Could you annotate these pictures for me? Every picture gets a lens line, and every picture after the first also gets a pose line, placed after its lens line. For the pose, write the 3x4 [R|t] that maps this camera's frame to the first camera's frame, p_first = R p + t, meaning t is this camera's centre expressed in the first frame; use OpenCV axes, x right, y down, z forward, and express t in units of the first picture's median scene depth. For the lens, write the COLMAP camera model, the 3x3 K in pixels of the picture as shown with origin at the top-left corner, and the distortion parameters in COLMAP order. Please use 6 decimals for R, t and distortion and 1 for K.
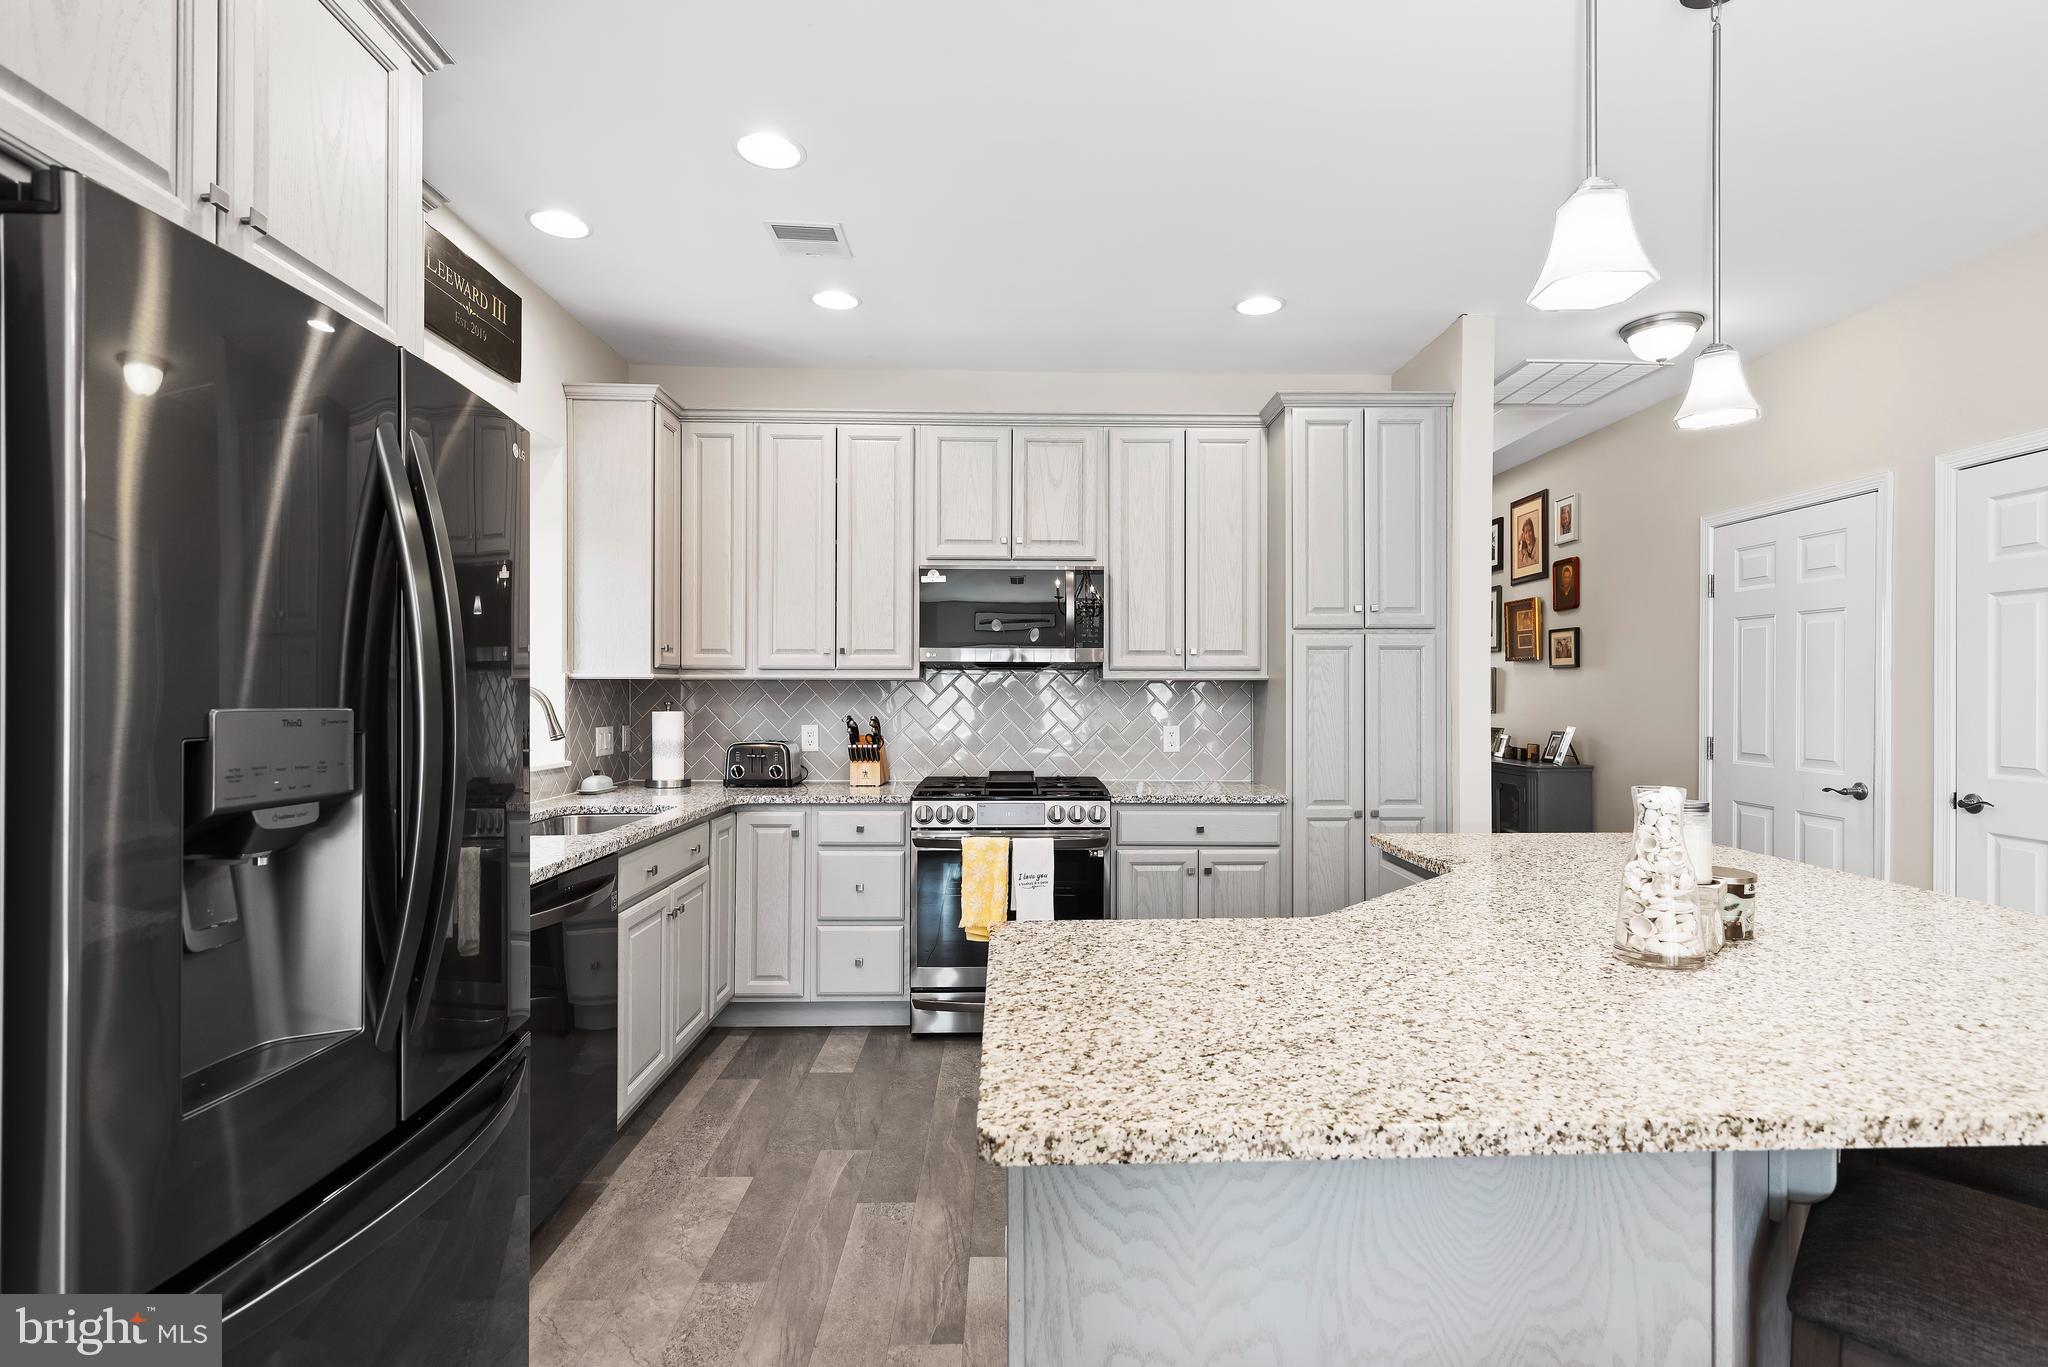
lens RADIAL K [[1008.8, 0, 1047.0], [0, 1008.8, 688.4], [0, 0, 1]] dist [0.003515, 0.001032]
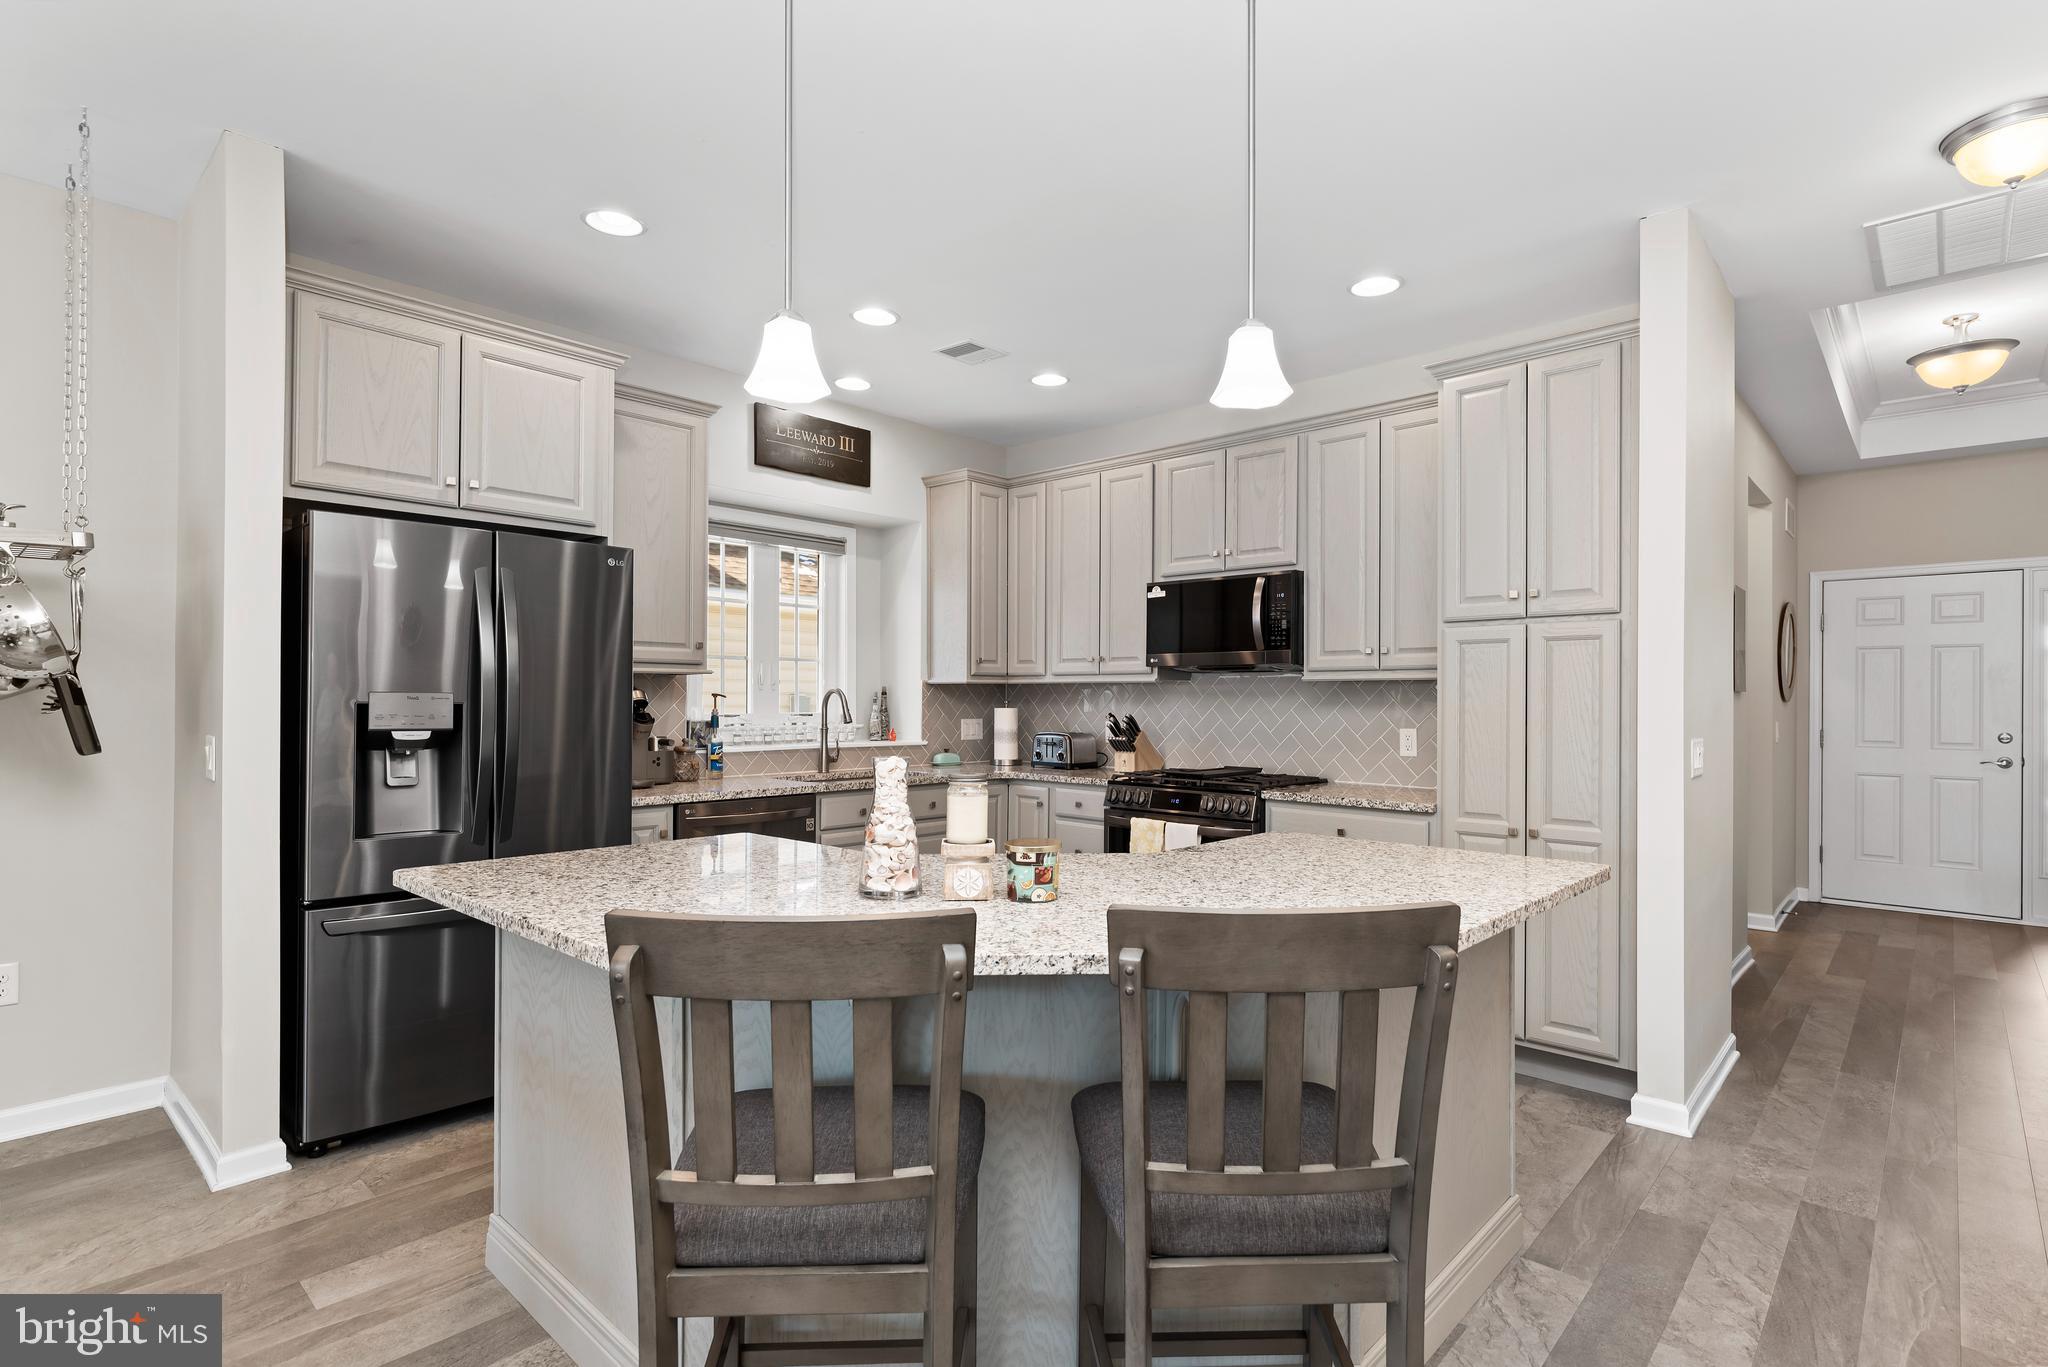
lens RADIAL K [[1011.6, 0, 1024.0], [0, 1011.6, 683.5], [0, 0, 1]] dist [0.022439, 0.000774]
pose [[0.707198, -0.008732, -0.706962, 0.593747], [-0.000881, 0.999912, -0.013232, 0.008541], [0.707015, 0.009980, 0.707128, 0.080743]]
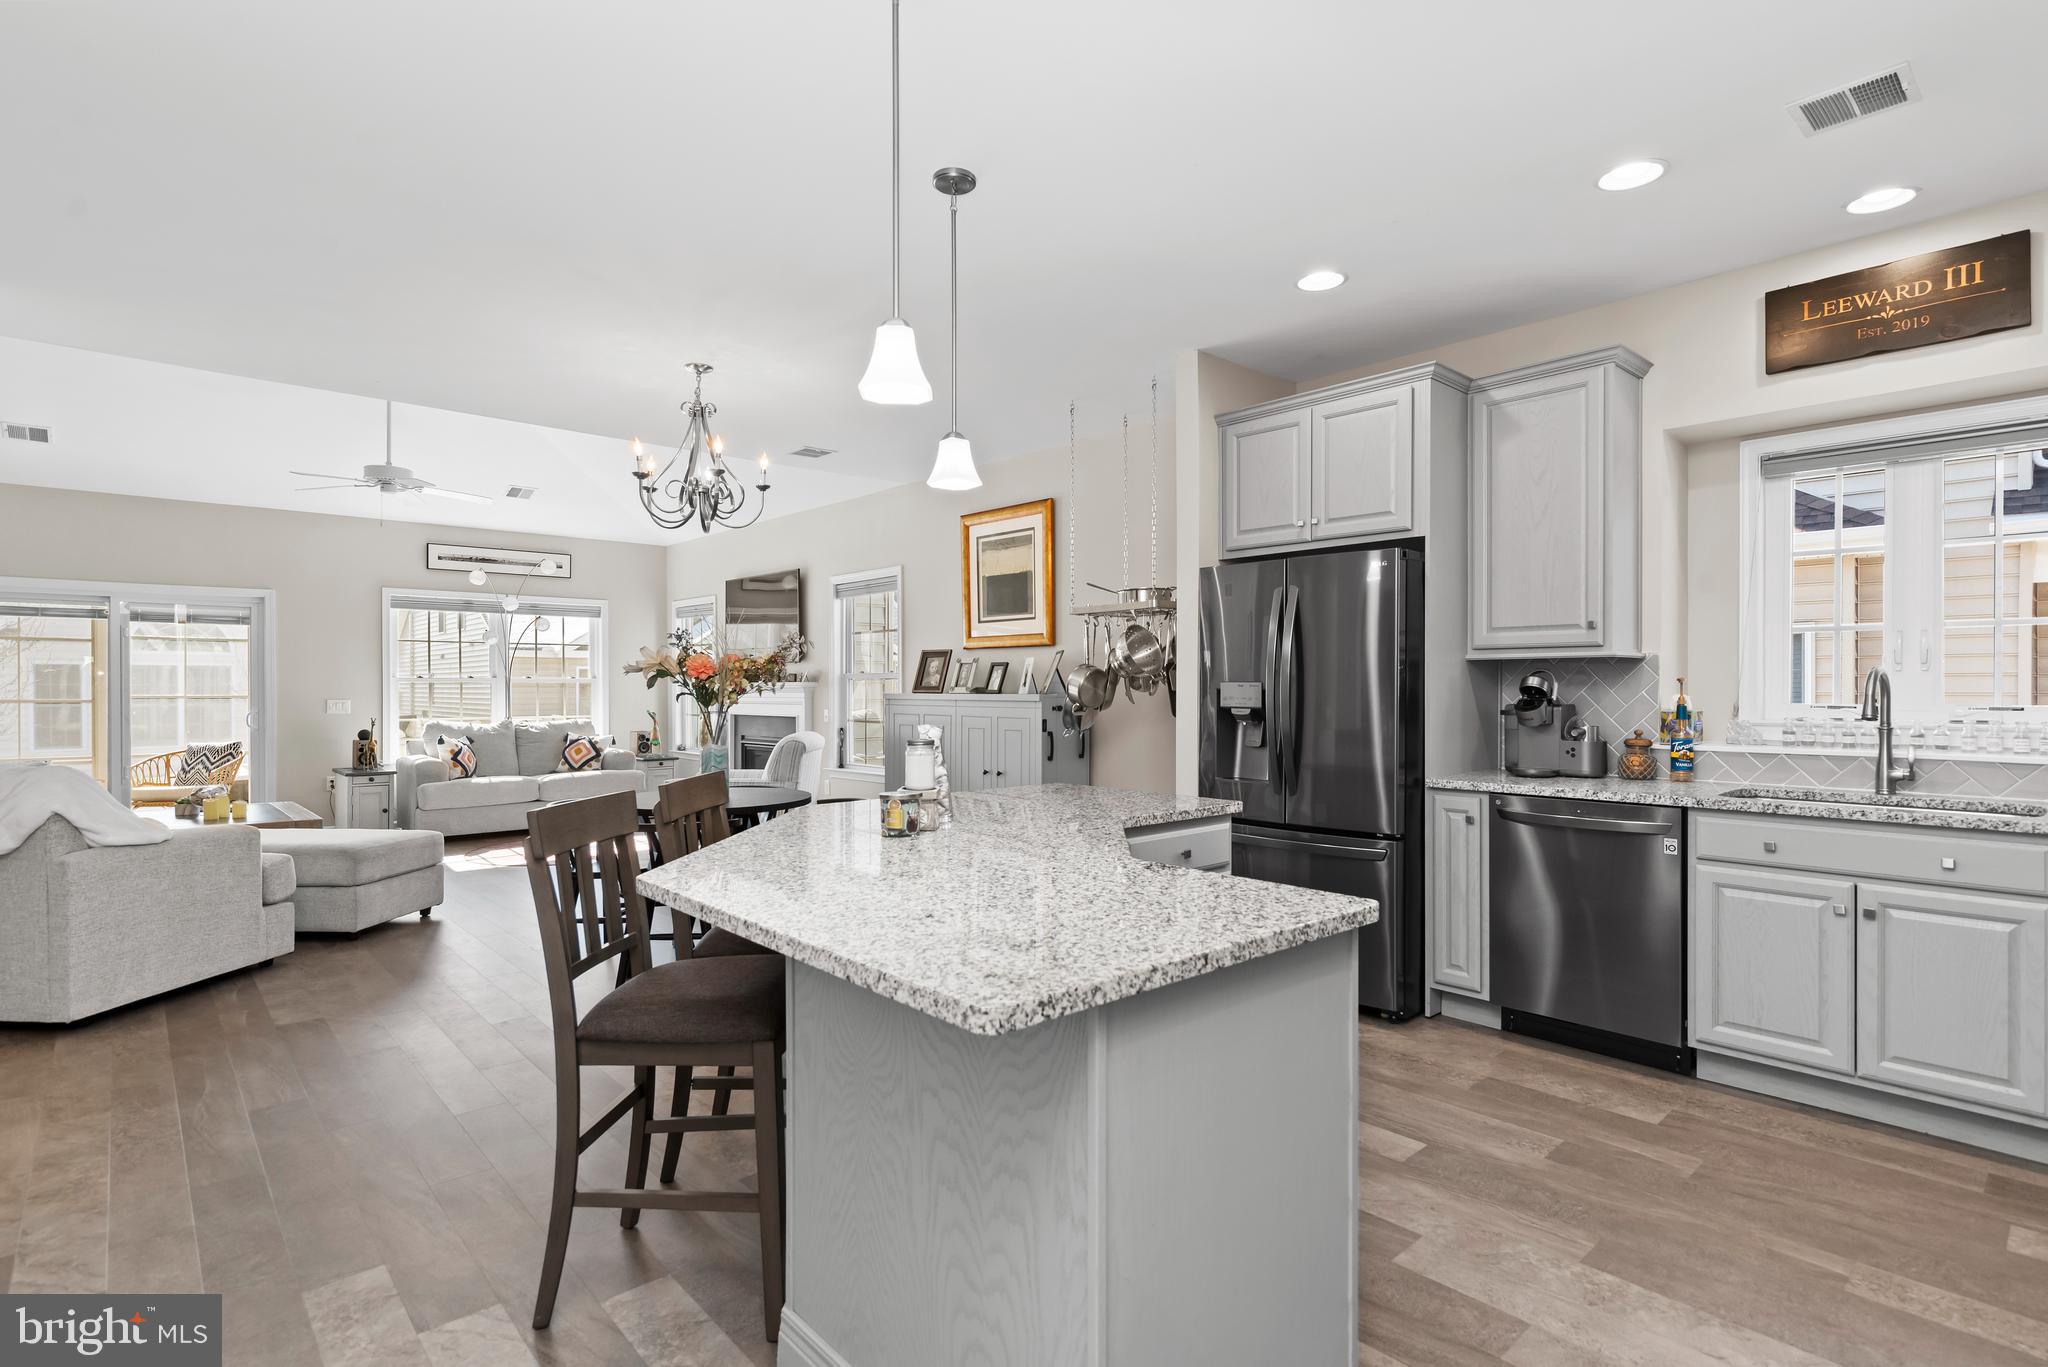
lens RADIAL K [[1008.8, 0, 1047.0], [0, 1008.8, 688.4], [0, 0, 1]] dist [0.003515, 0.001032]
pose [[-0.758488, 0.001677, -0.651685, 0.602926], [0.003359, 0.999993, -0.001336, 0.013219], [0.651678, -0.003202, -0.758489, 0.931492]]
